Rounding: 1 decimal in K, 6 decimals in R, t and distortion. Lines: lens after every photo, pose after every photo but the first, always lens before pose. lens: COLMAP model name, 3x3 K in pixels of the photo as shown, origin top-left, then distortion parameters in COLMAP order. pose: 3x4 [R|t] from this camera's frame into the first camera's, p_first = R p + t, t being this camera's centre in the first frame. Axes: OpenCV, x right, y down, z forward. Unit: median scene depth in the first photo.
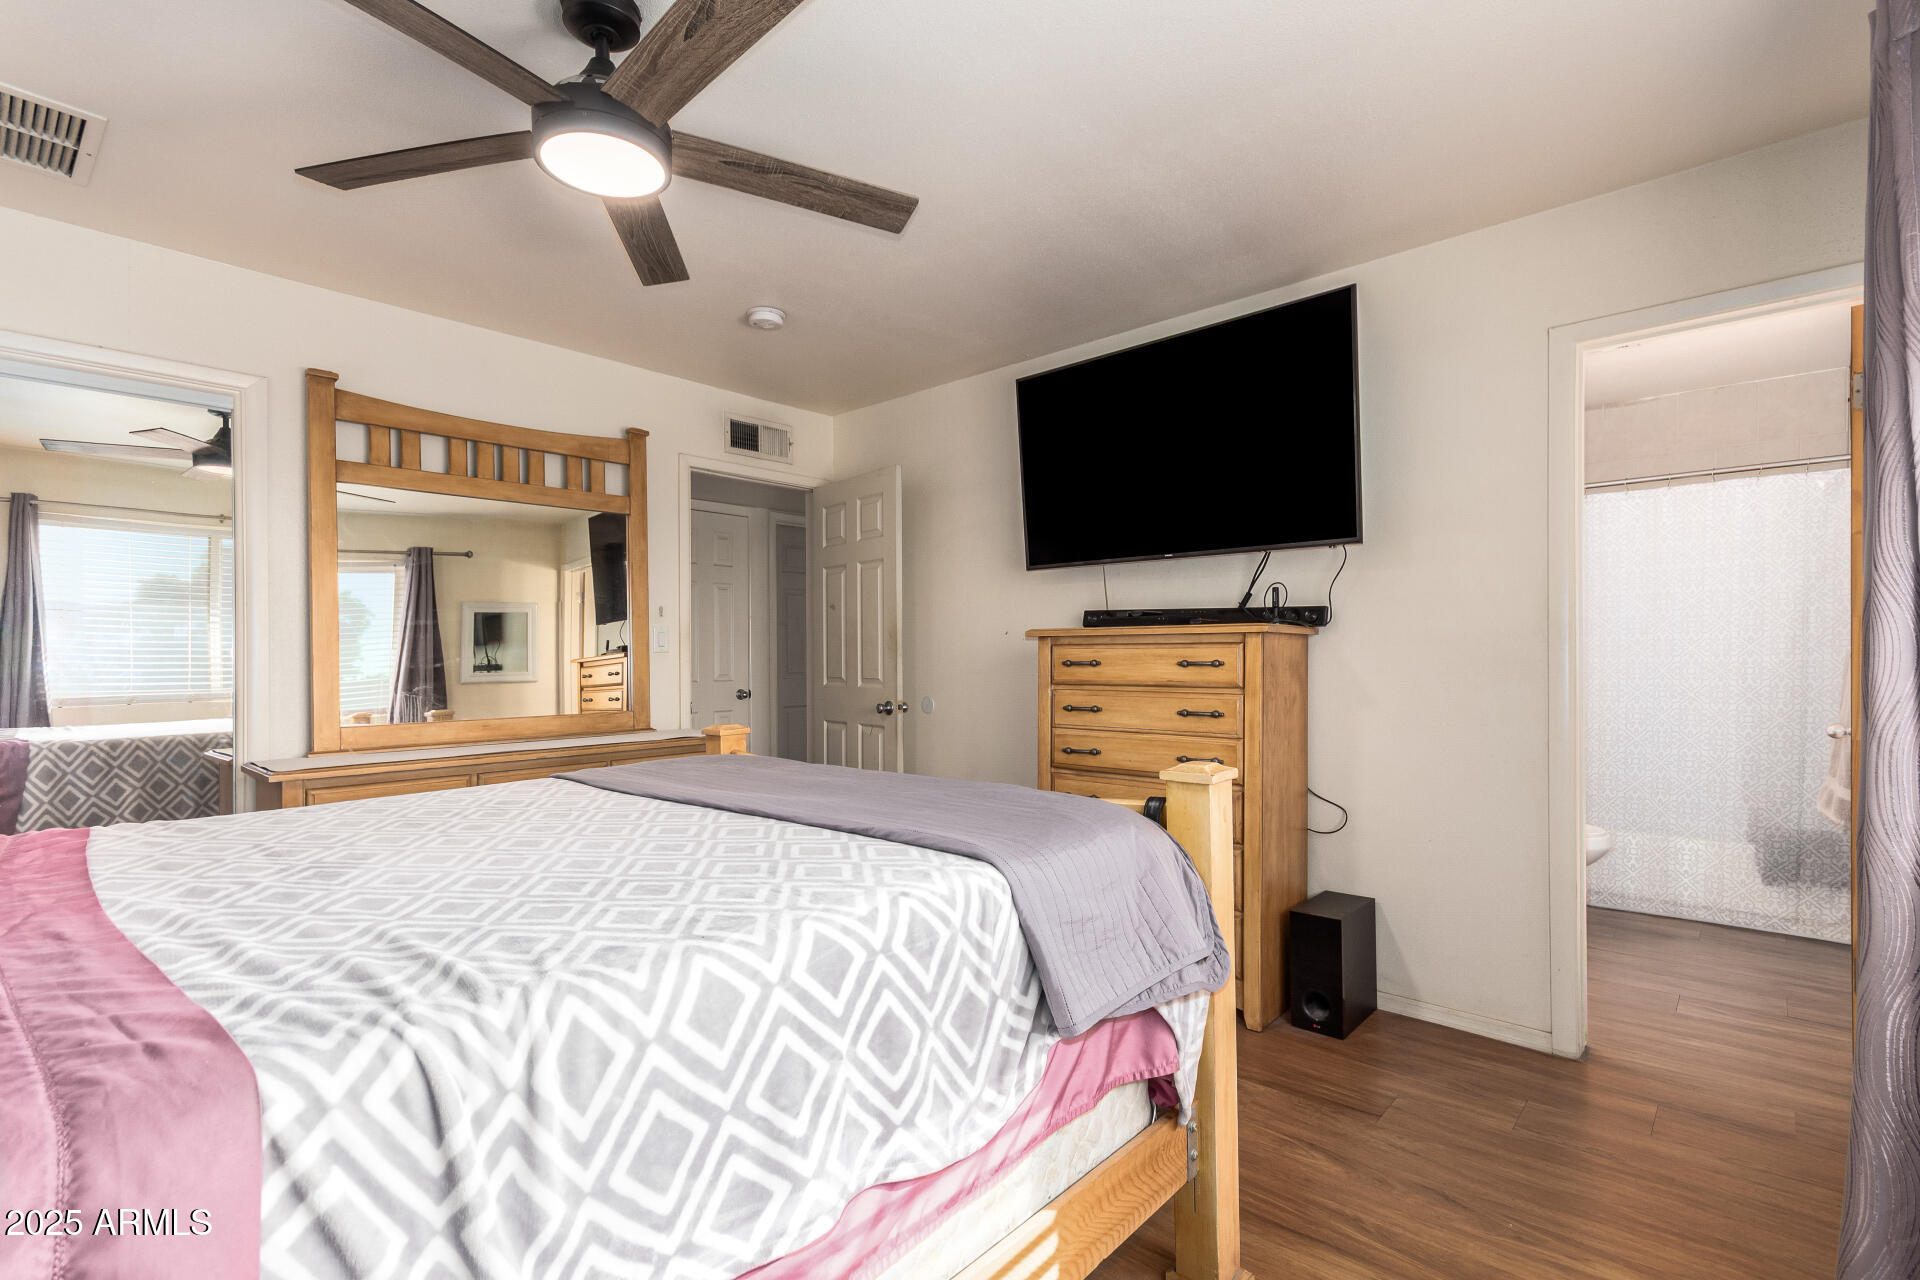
lens RADIAL K [[892.2, 0, 951.6], [0, 892.2, 652.5], [0, 0, 1]] dist [0.003003, 0.003041]
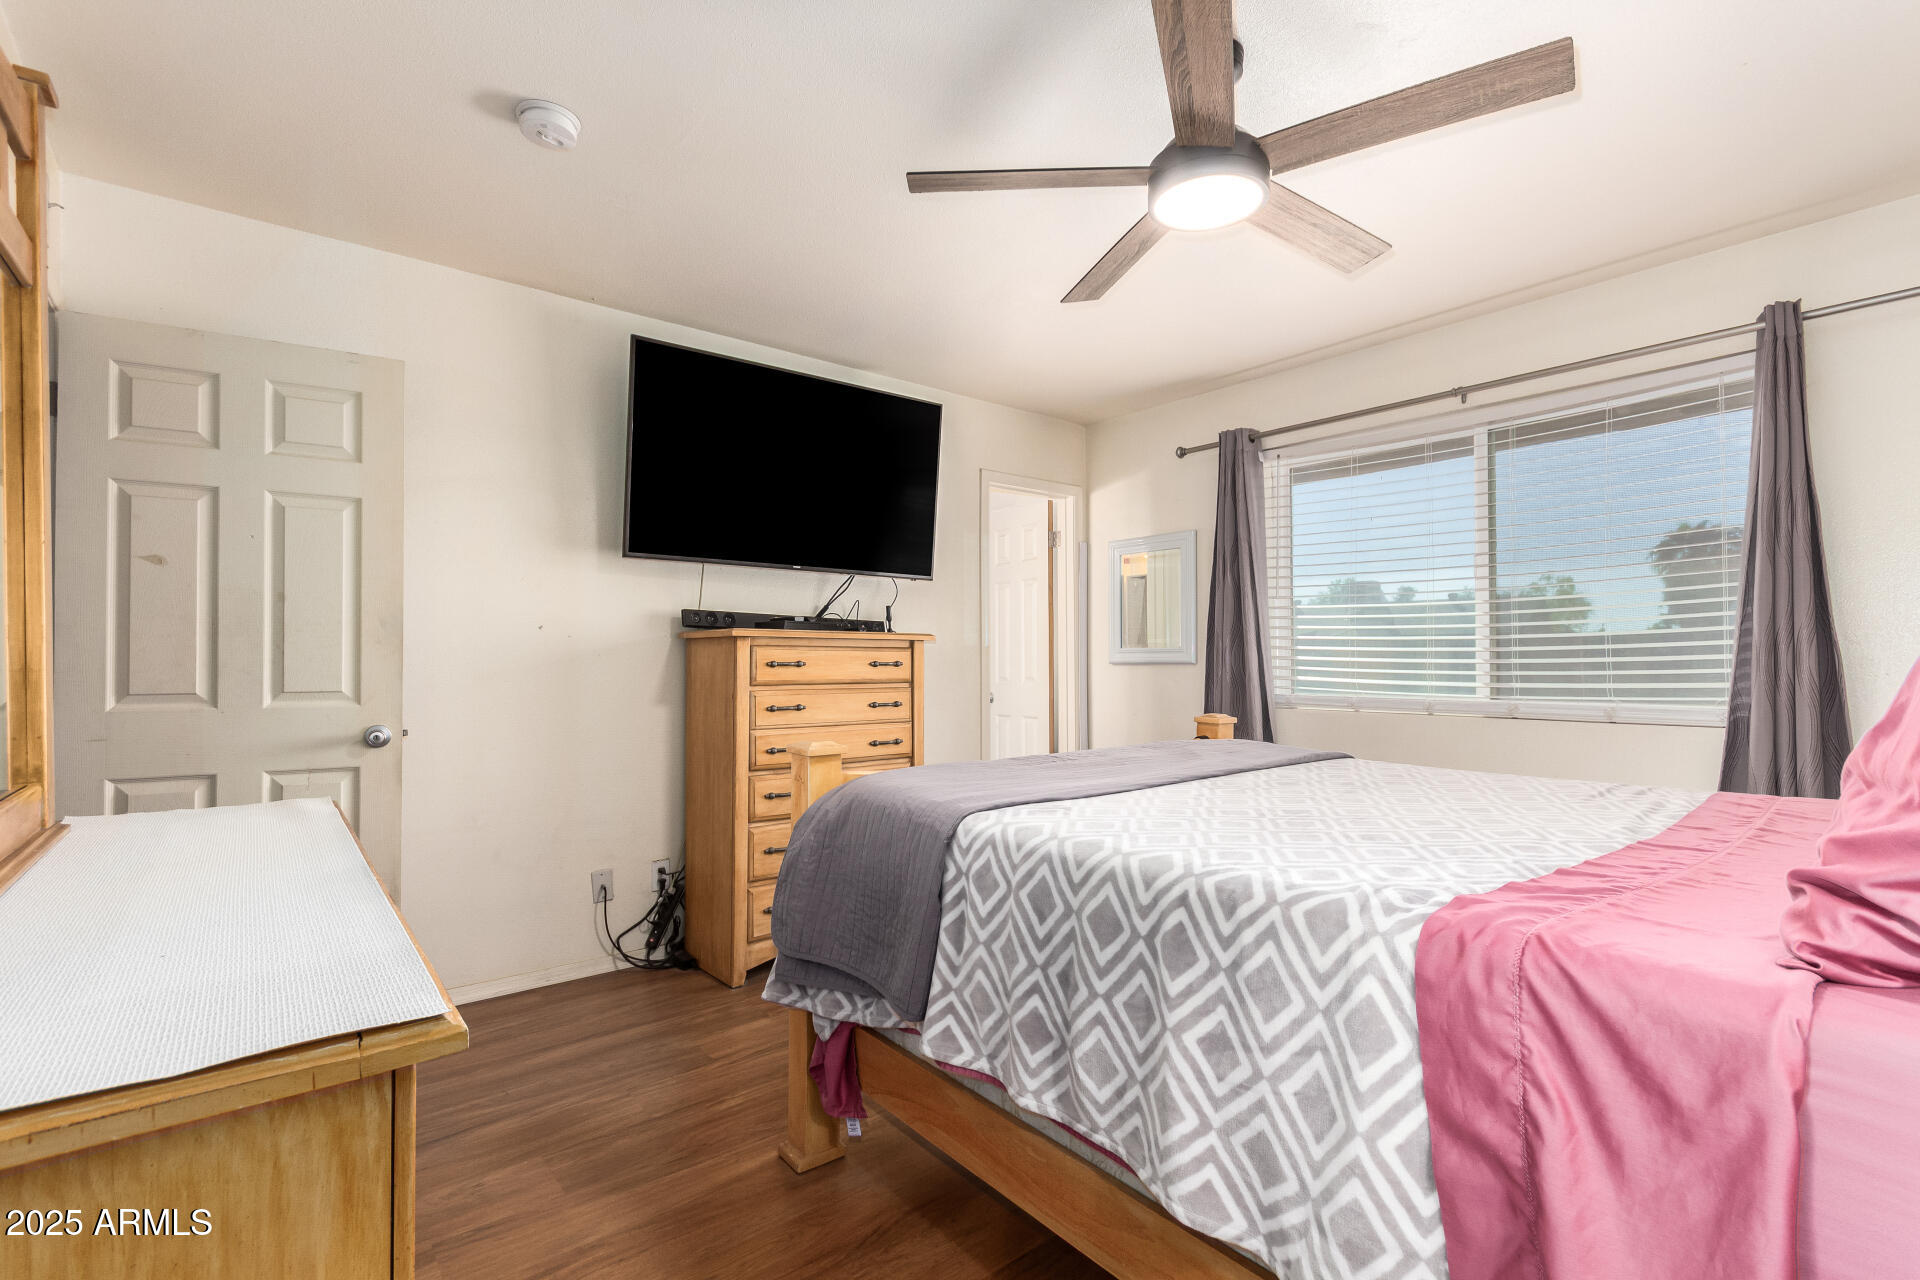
lens RADIAL K [[892.2, 0, 950.7], [0, 892.2, 653.6], [0, 0, 1]] dist [0.003003, 0.003041]
pose [[0.178943, 0.005389, 0.983845, -0.837571], [-0.009522, 0.999948, -0.003745, 0.001698], [-0.983813, -0.008699, 0.178985, 0.629342]]
